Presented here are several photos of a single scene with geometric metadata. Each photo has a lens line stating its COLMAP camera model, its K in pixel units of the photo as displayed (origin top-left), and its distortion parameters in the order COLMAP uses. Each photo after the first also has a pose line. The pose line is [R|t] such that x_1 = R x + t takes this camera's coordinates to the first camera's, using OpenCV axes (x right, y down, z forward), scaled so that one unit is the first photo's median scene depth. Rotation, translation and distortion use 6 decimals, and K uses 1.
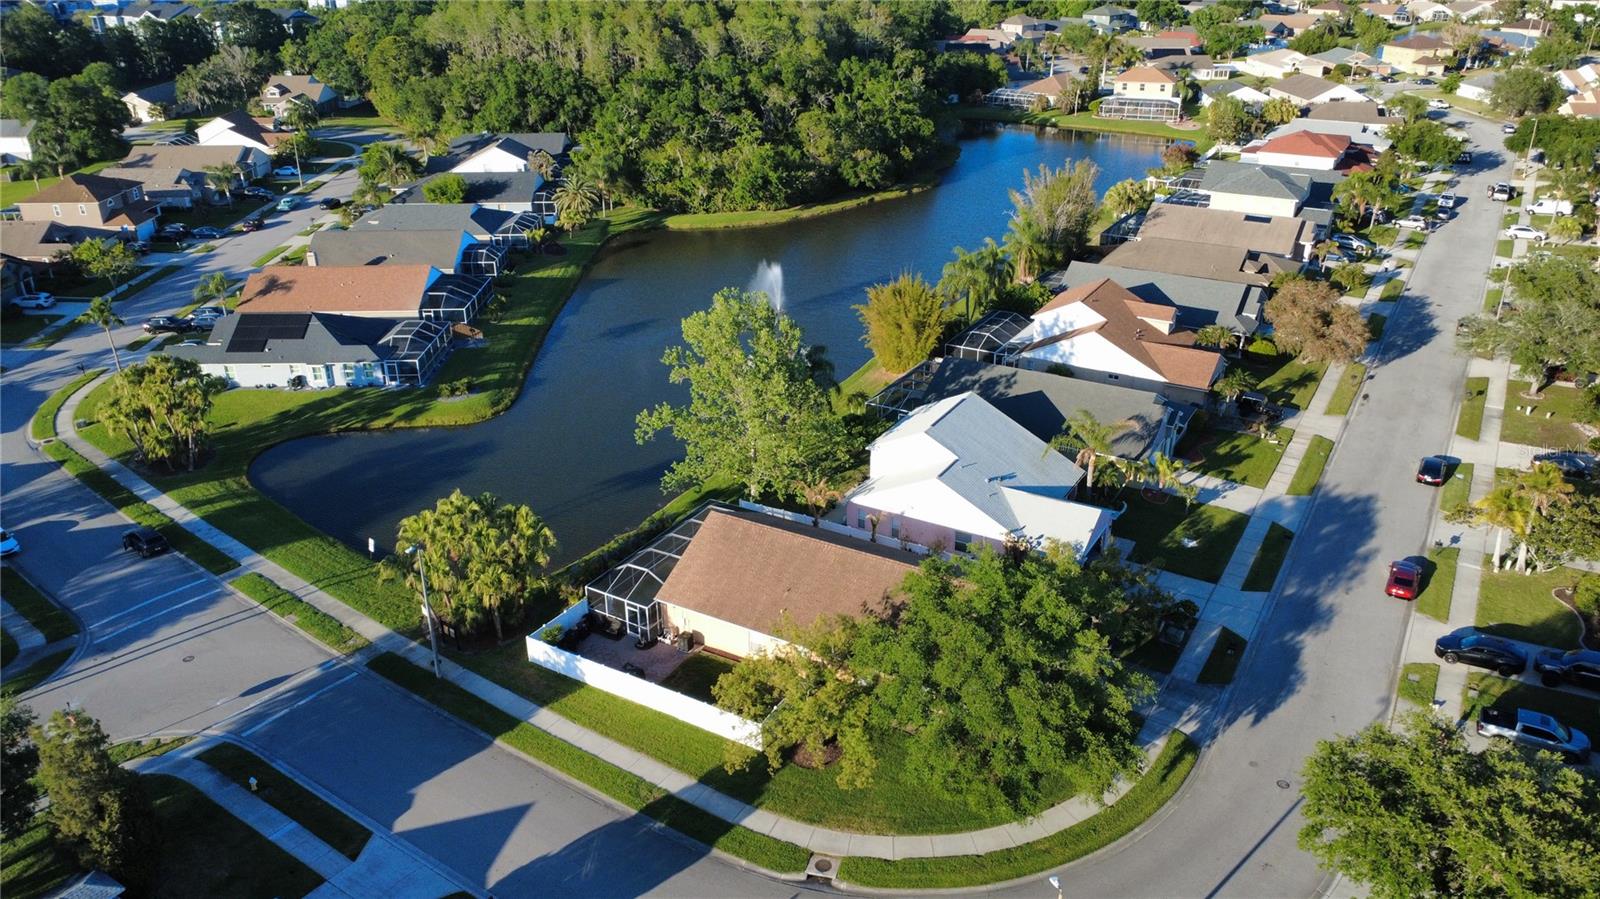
lens RADIAL K [[1194.9, 0, 803.6], [0, 1194.9, 456.0], [0, 0, 1]] dist [0.007648, -0.000439]
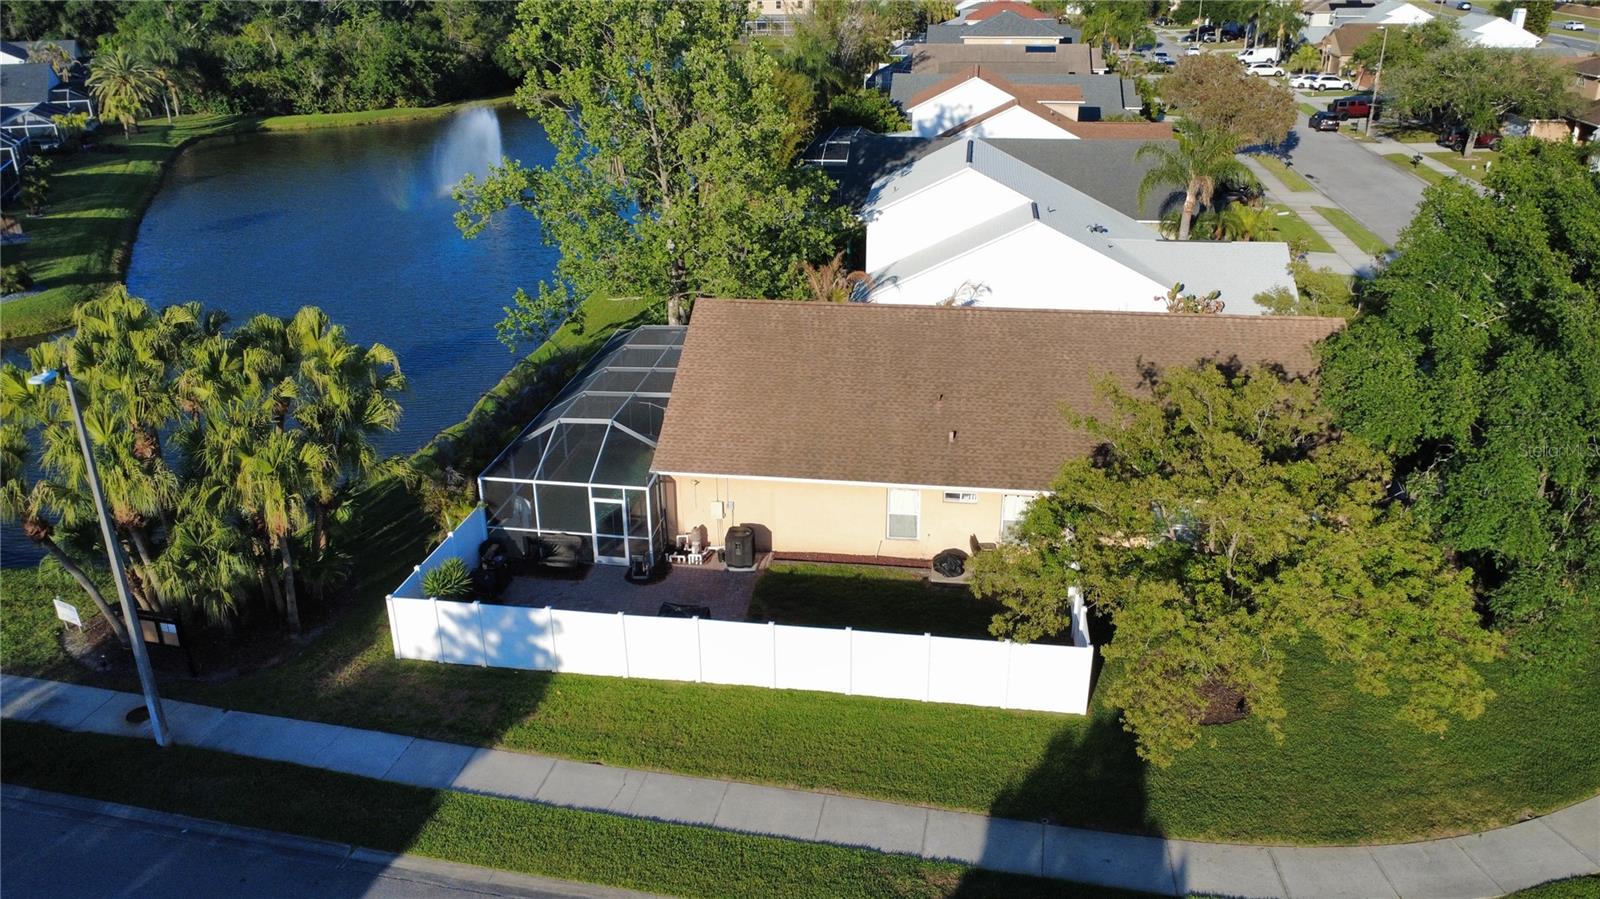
lens RADIAL K [[1194.9, 0, 802.5], [0, 1194.9, 450.6], [0, 0, 1]] dist [0.007648, -0.000439]
pose [[0.926150, -0.147853, 0.346965, -0.164249], [0.160195, 0.987061, -0.006987, 0.089383], [-0.341442, 0.062053, 0.937852, 0.398068]]
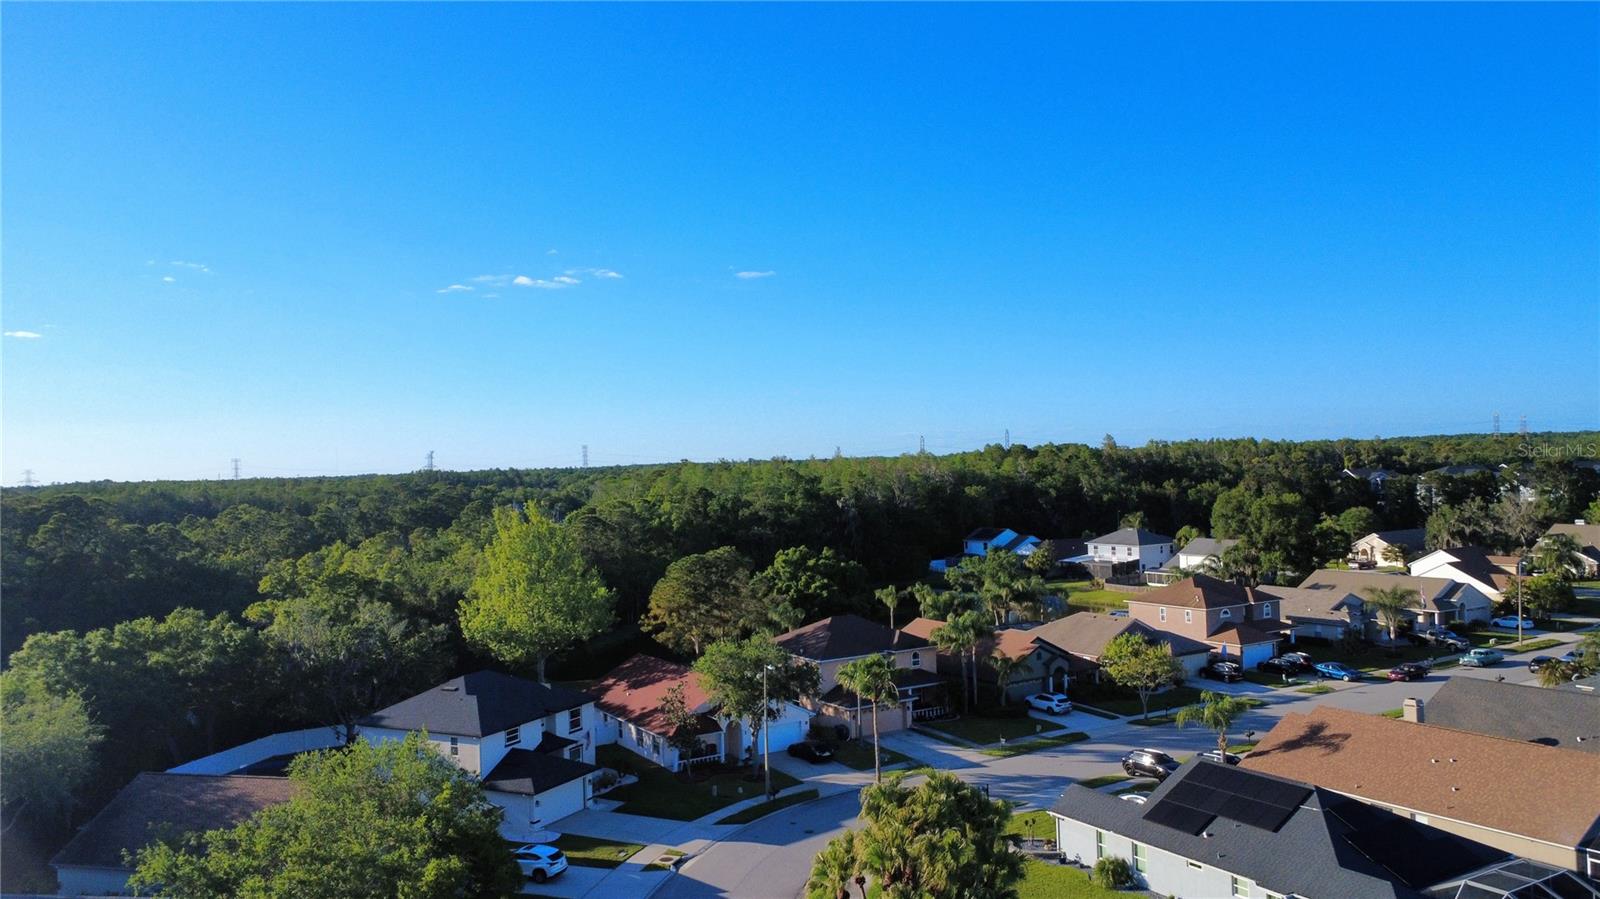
lens RADIAL K [[1194.9, 0, 801.7], [0, 1194.9, 451.4], [0, 0, 1]] dist [0.007648, -0.000439]
pose [[0.522300, -0.012309, -0.852673, -0.106387], [-0.336701, 0.915680, -0.219462, -0.075522], [0.783477, 0.401721, 0.474115, 0.611435]]
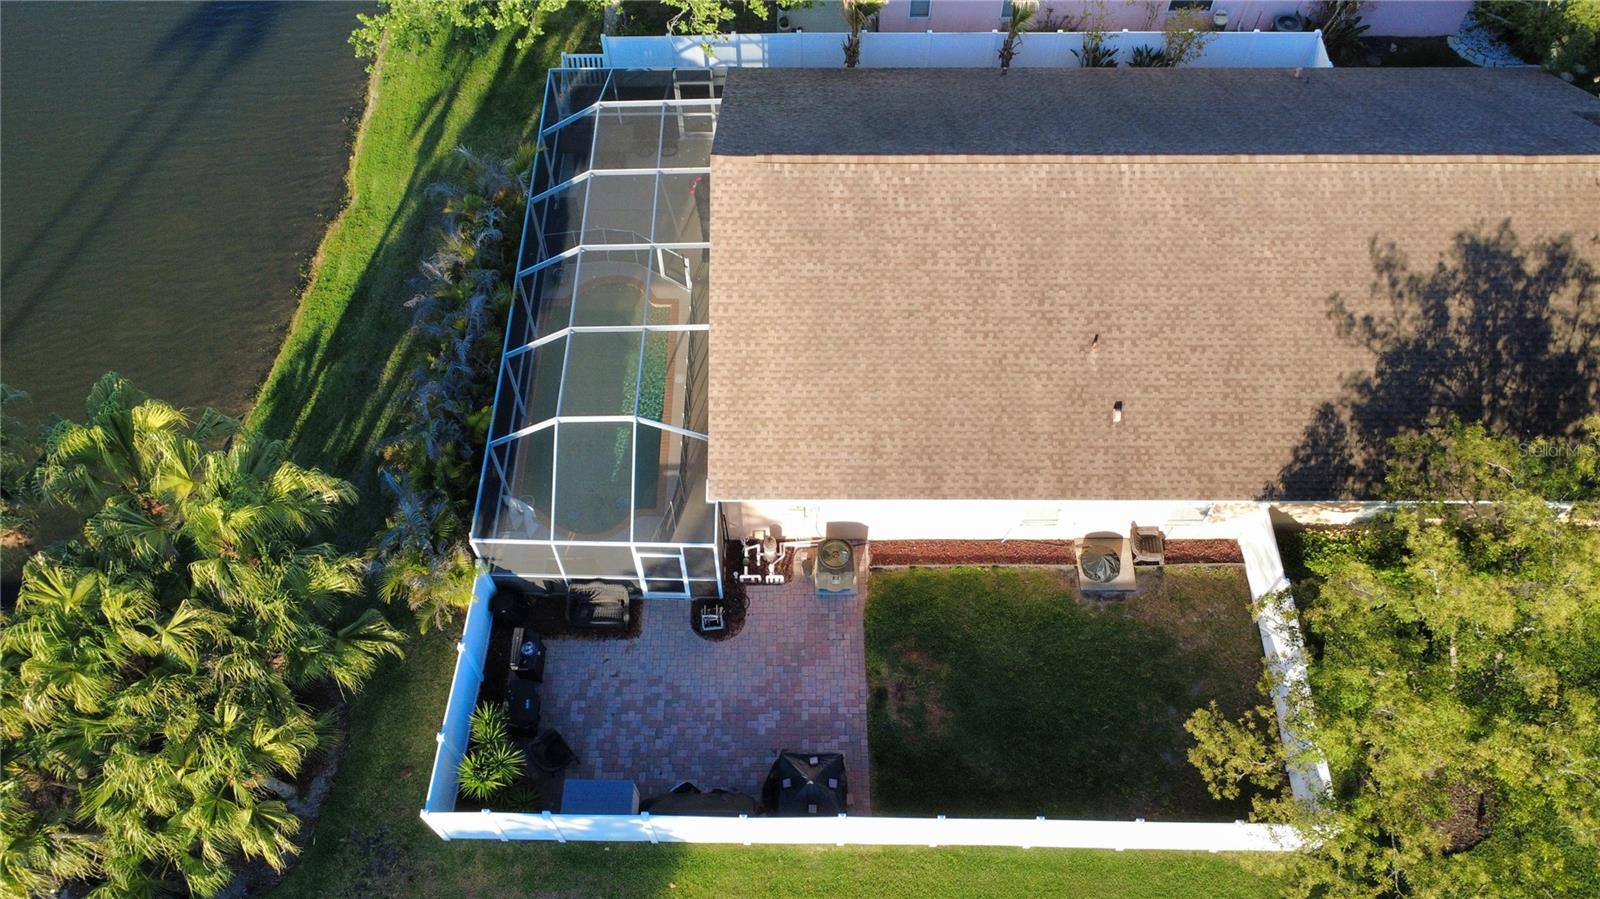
lens RADIAL K [[1194.9, 0, 800.4], [0, 1194.9, 448.5], [0, 0, 1]] dist [0.007648, -0.000439]
pose [[0.863592, -0.422233, 0.275549, -0.135162], [0.205454, 0.793789, 0.572440, -0.054131], [-0.460431, -0.437742, 0.772259, 0.533101]]
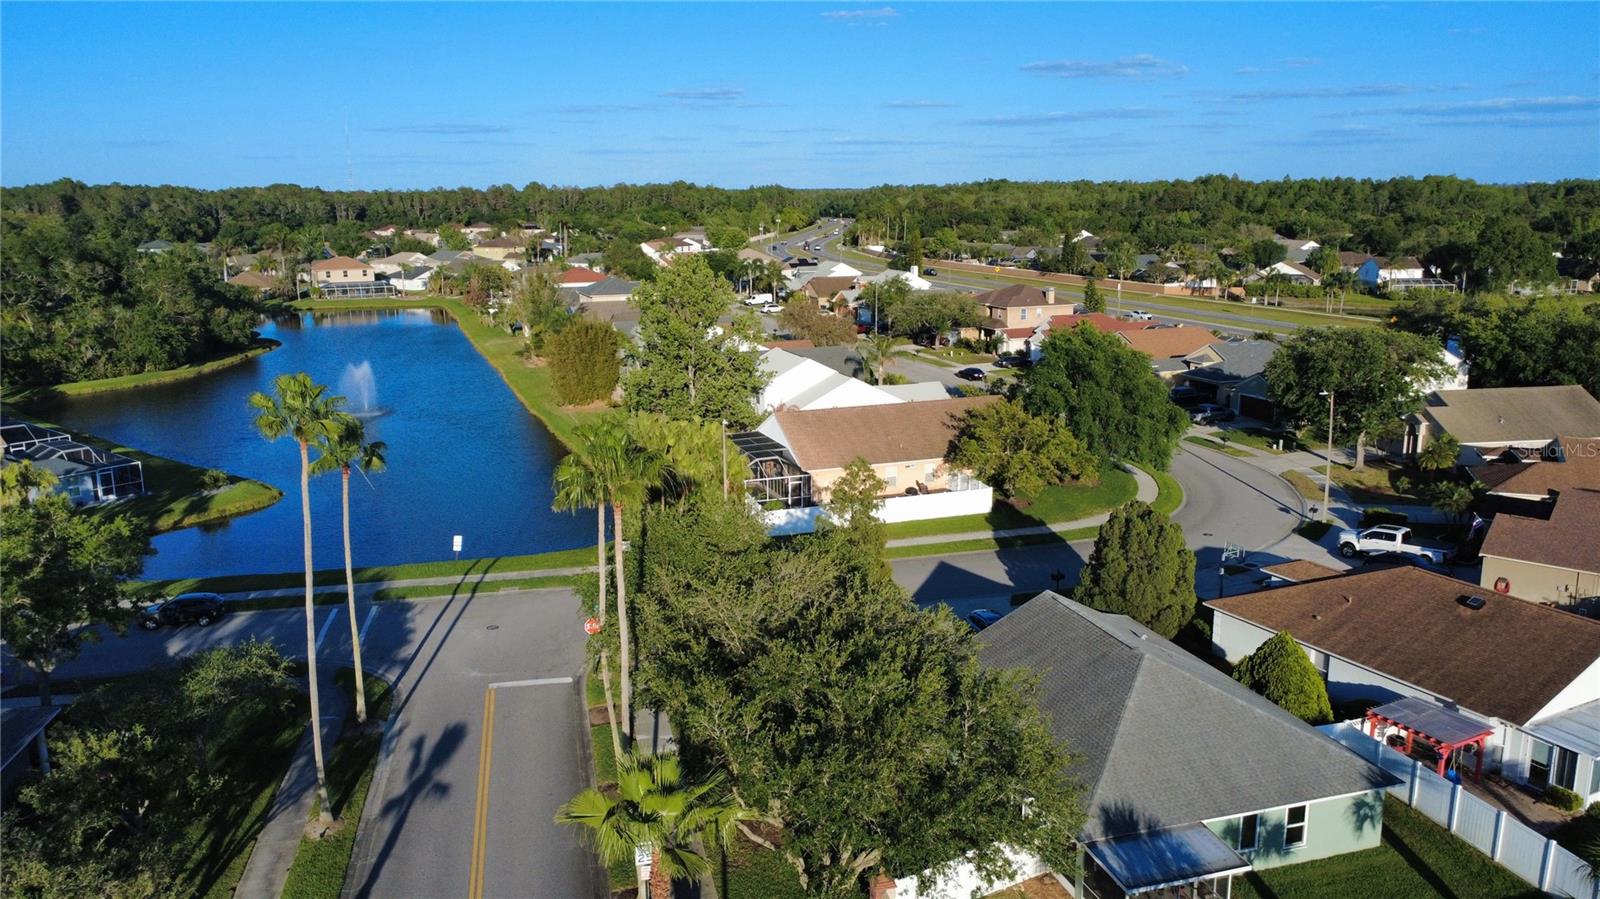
lens RADIAL K [[1194.9, 0, 802.5], [0, 1194.9, 451.6], [0, 0, 1]] dist [0.007648, -0.000439]
pose [[0.633139, -0.163019, 0.756677, -0.721230], [0.331042, 0.940684, -0.074333, 0.135359], [-0.699676, 0.297555, 0.649550, 0.173811]]
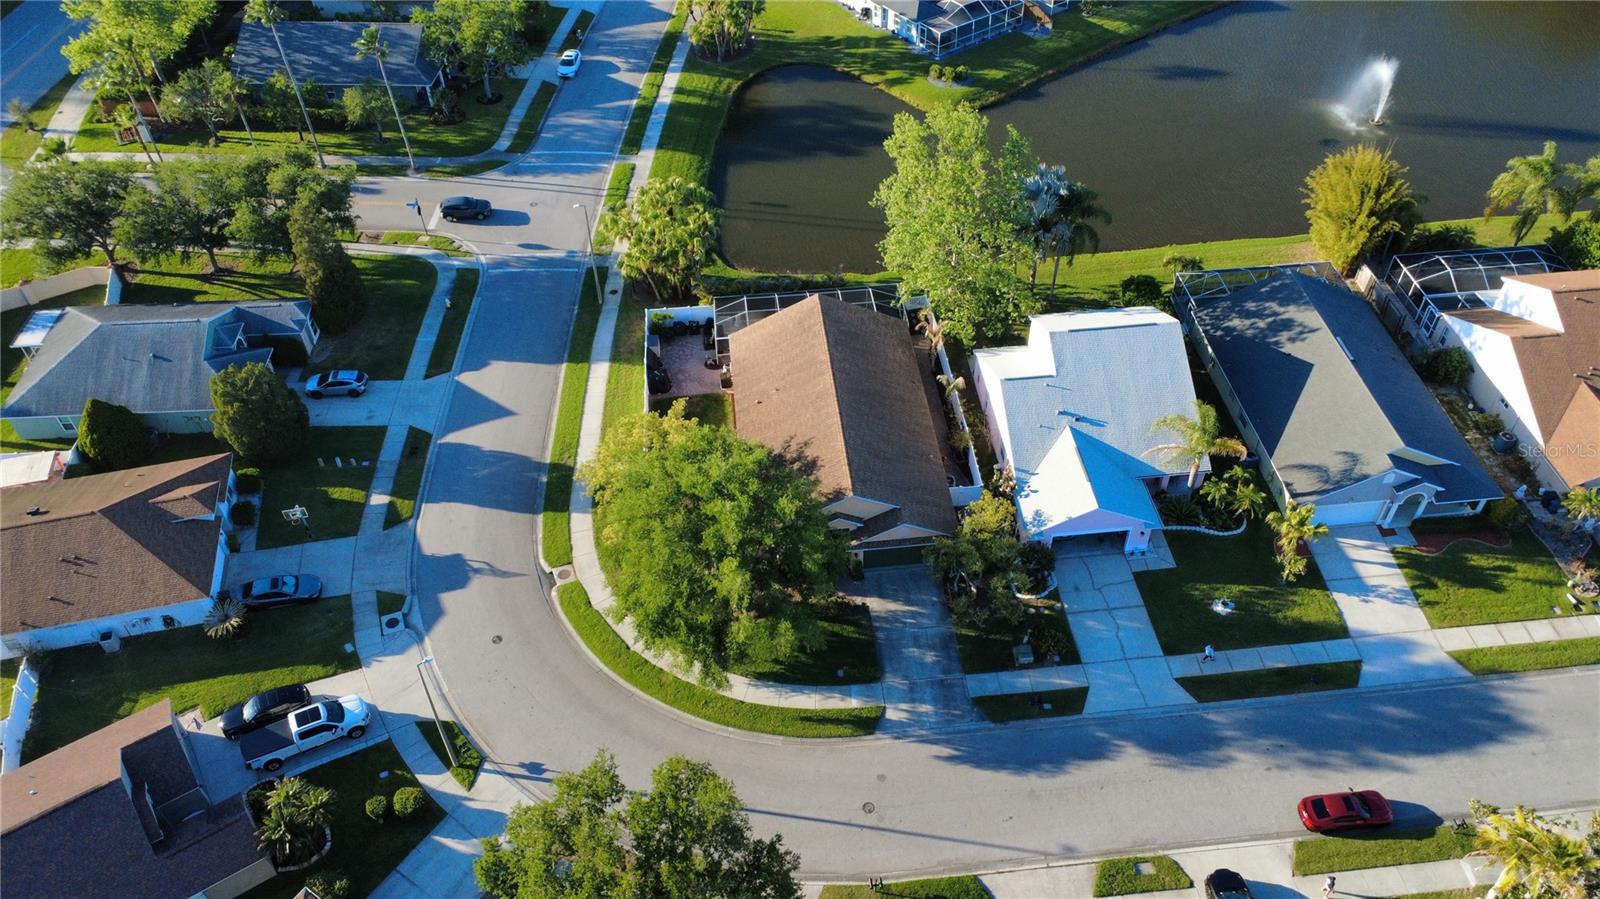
lens RADIAL K [[1194.9, 0, 802.4], [0, 1194.9, 458.4], [0, 0, 1]] dist [0.007648, -0.000439]
pose [[0.585405, 0.571622, -0.574934, 0.475441], [-0.328362, 0.815549, 0.476507, -0.262571], [0.741269, -0.090163, 0.665125, 0.189419]]
